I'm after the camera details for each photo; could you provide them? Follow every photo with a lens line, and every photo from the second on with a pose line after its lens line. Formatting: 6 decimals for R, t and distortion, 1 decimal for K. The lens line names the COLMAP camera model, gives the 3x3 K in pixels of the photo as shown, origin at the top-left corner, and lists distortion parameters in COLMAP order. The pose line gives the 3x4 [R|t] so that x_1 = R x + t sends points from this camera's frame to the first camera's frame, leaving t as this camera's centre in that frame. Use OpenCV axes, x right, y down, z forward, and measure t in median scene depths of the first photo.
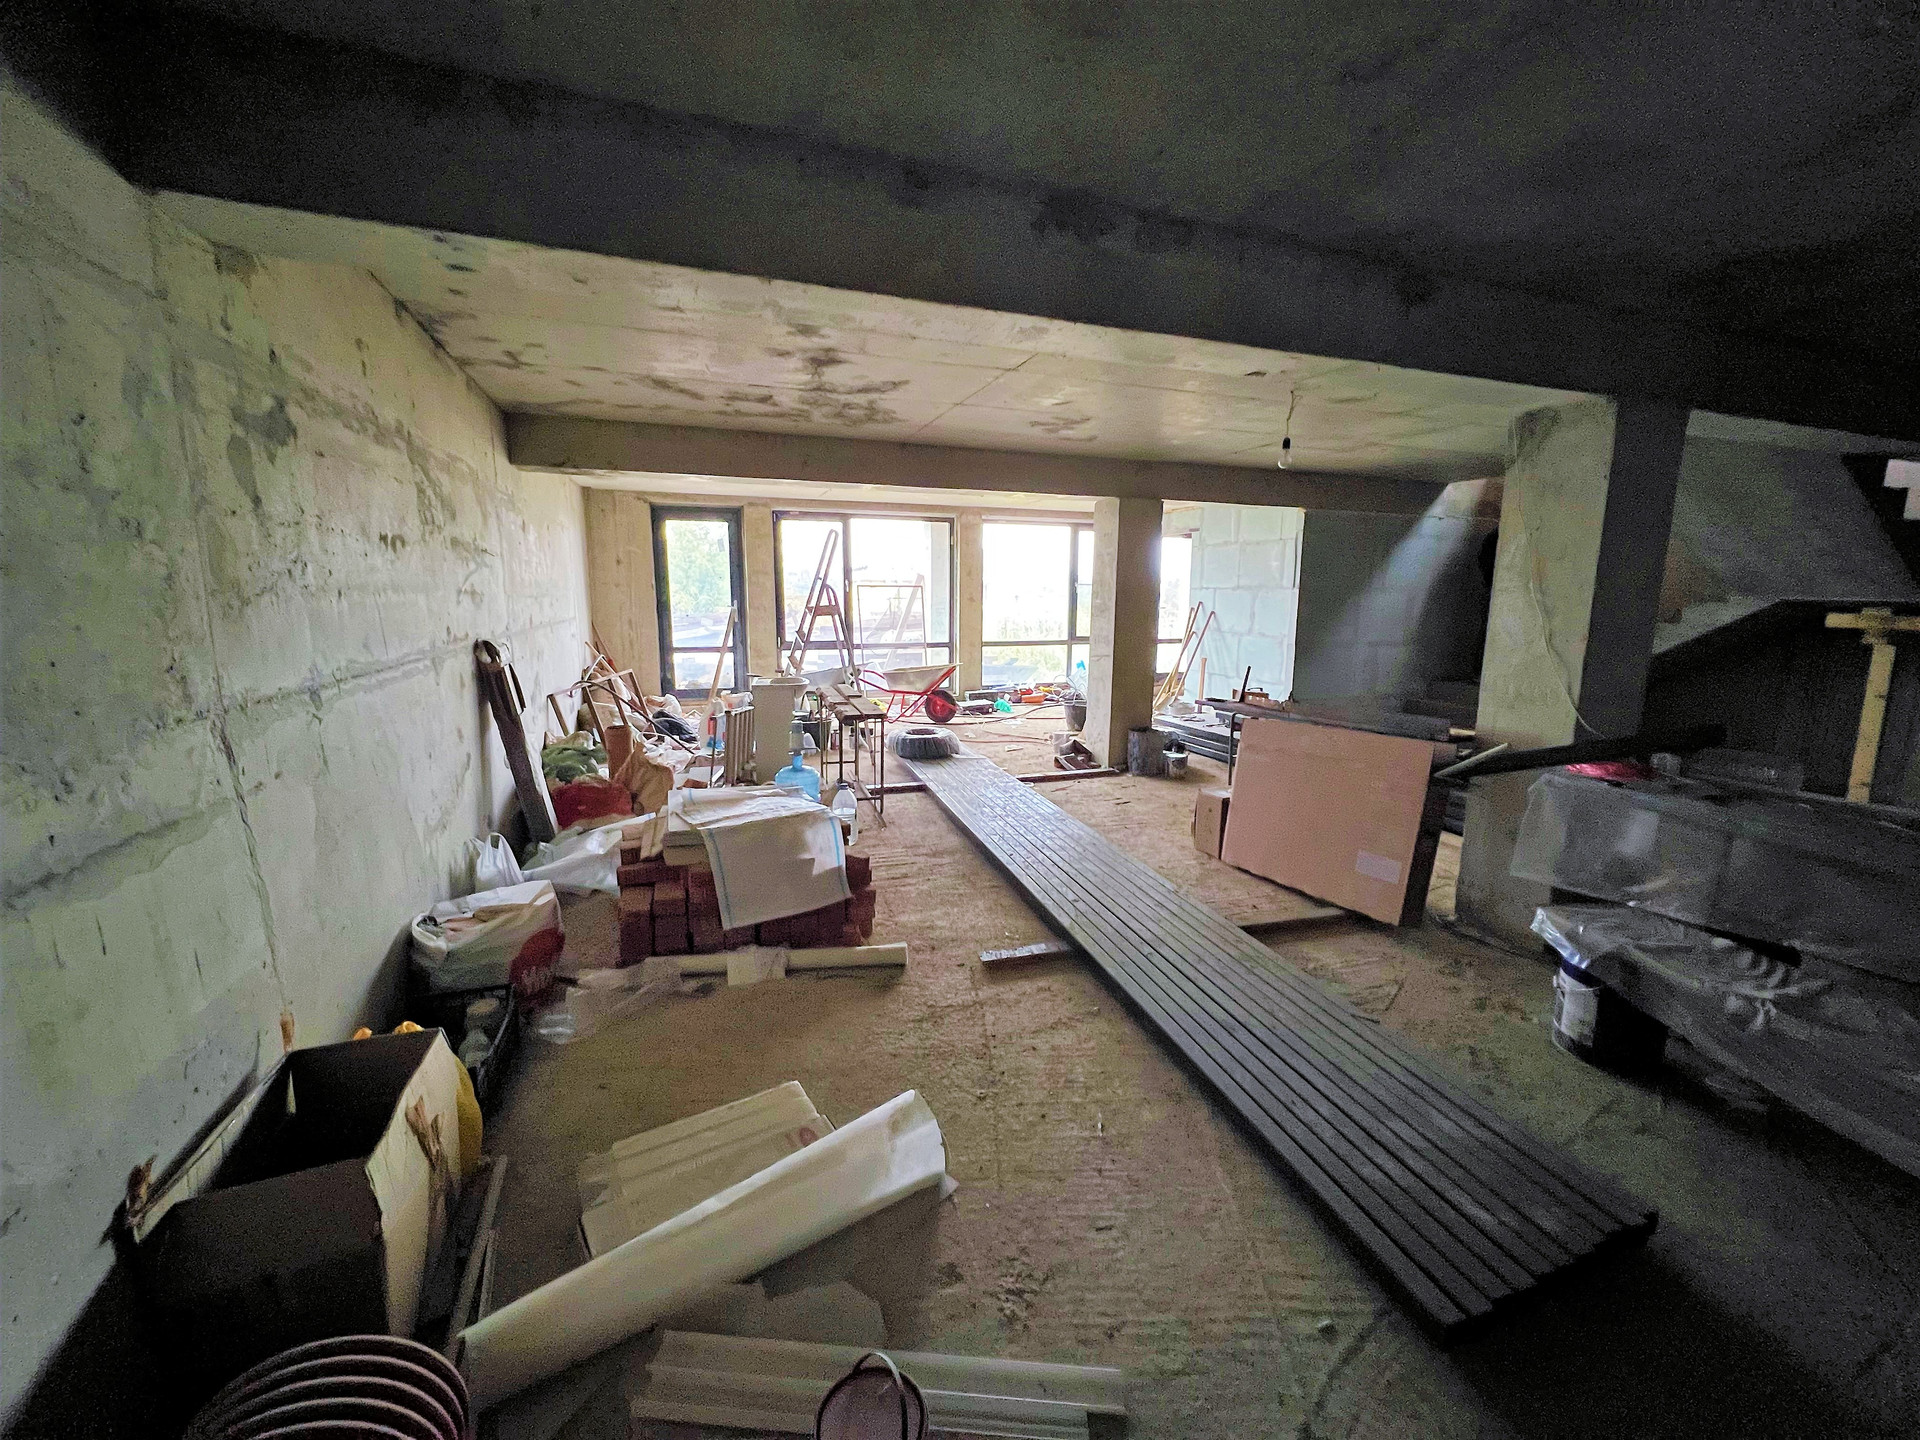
lens RADIAL K [[768.2, 0, 965.2], [0, 768.2, 718.6], [0, 0, 1]] dist [-0.000720, -0.000016]
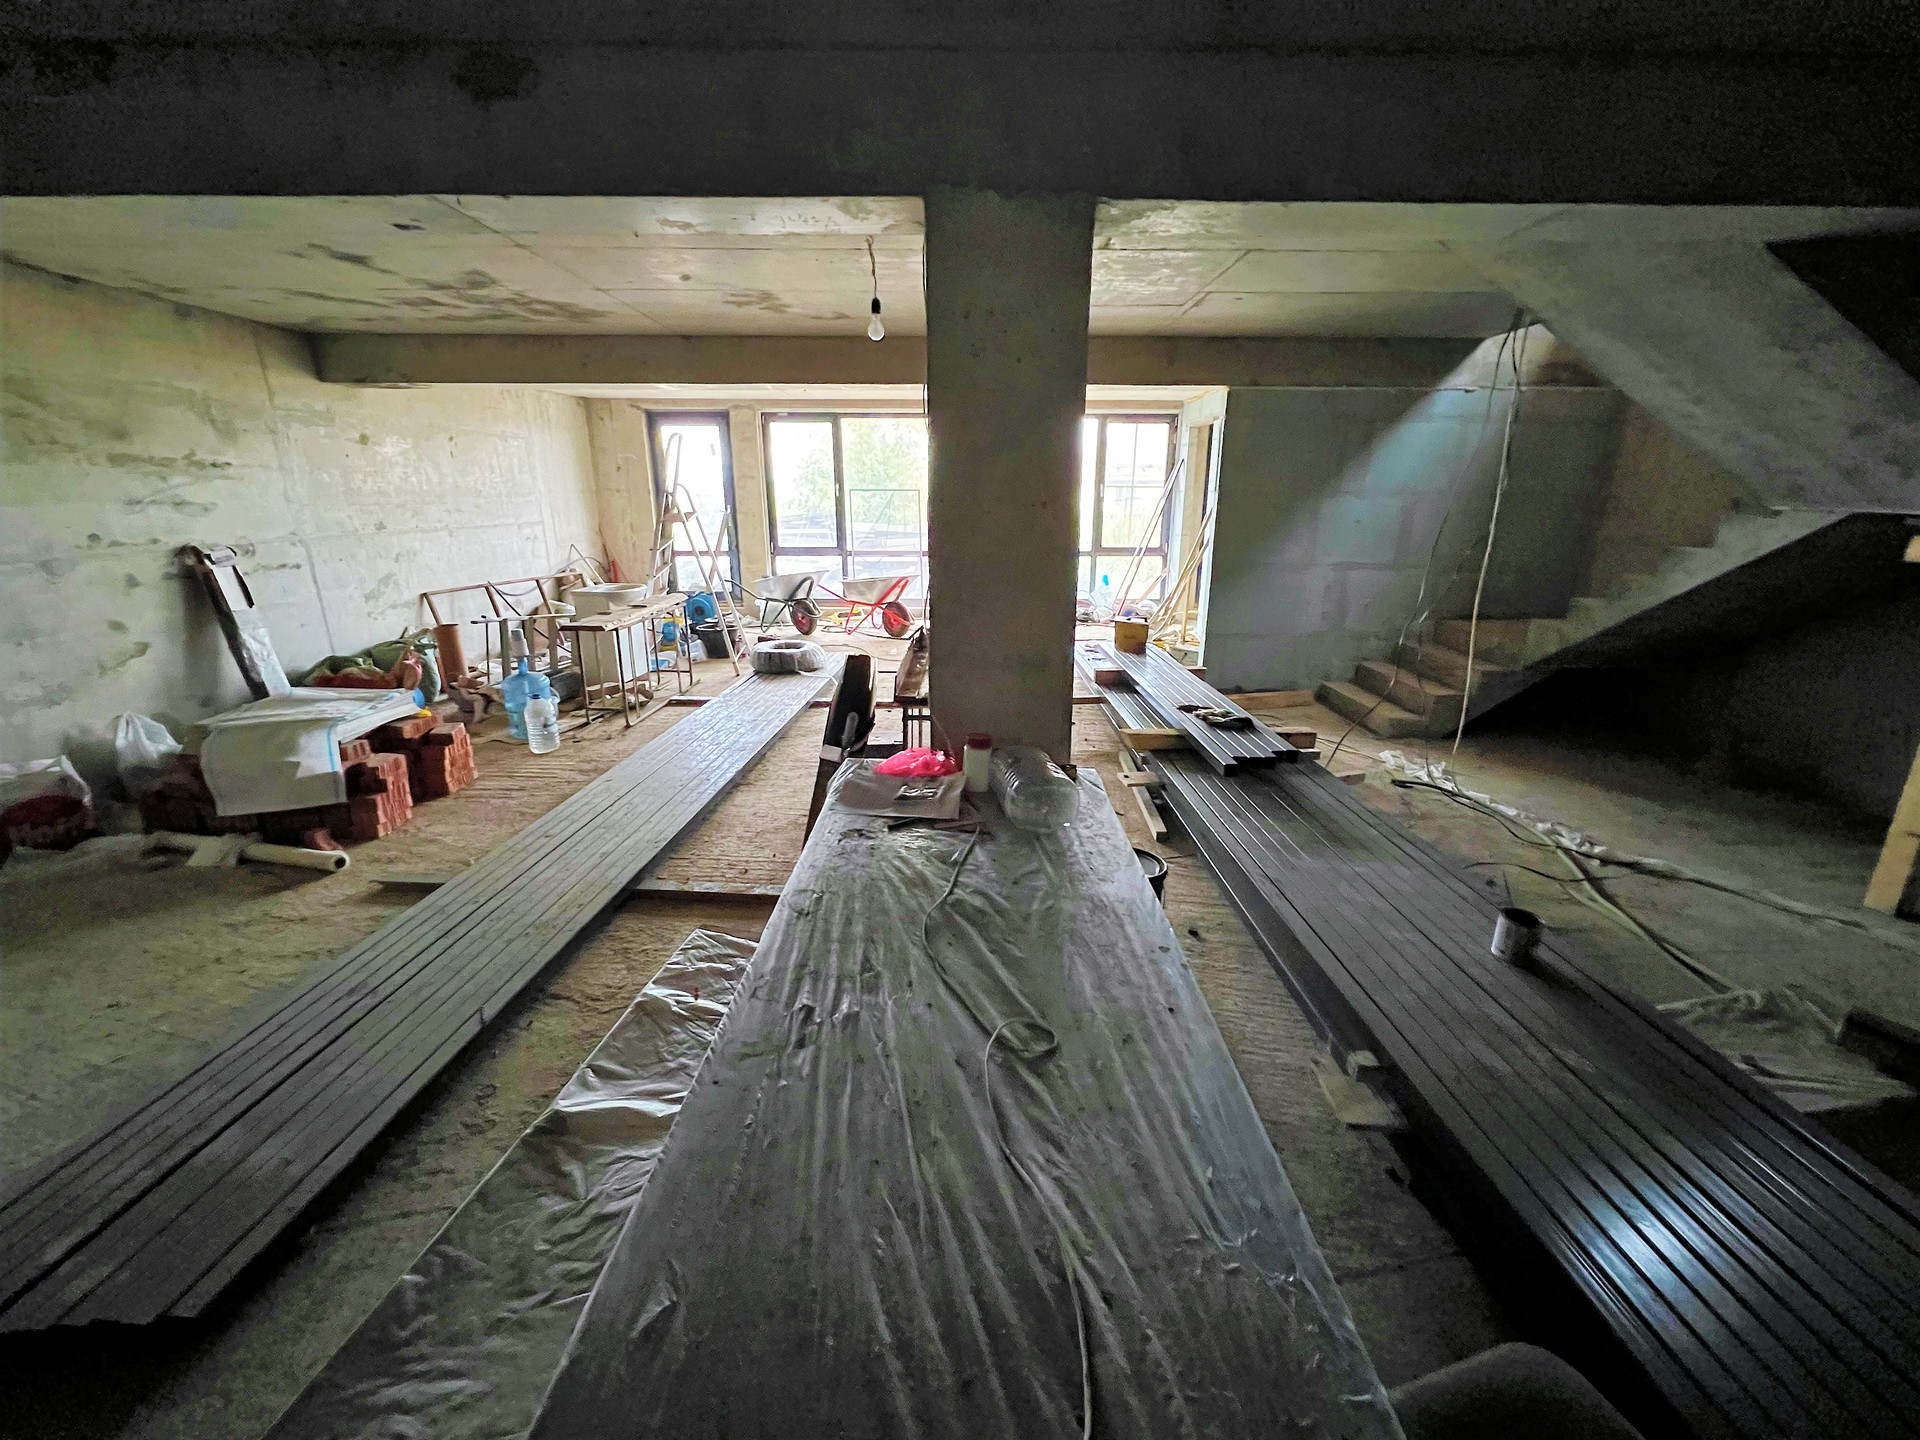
lens RADIAL K [[768.2, 0, 965.2], [0, 768.2, 718.6], [0, 0, 1]] dist [-0.000720, -0.000016]
pose [[0.941886, 0.091696, -0.323176, 0.426773], [-0.051396, 0.990034, 0.131114, -0.026887], [0.331978, -0.106885, 0.937212, 0.135310]]
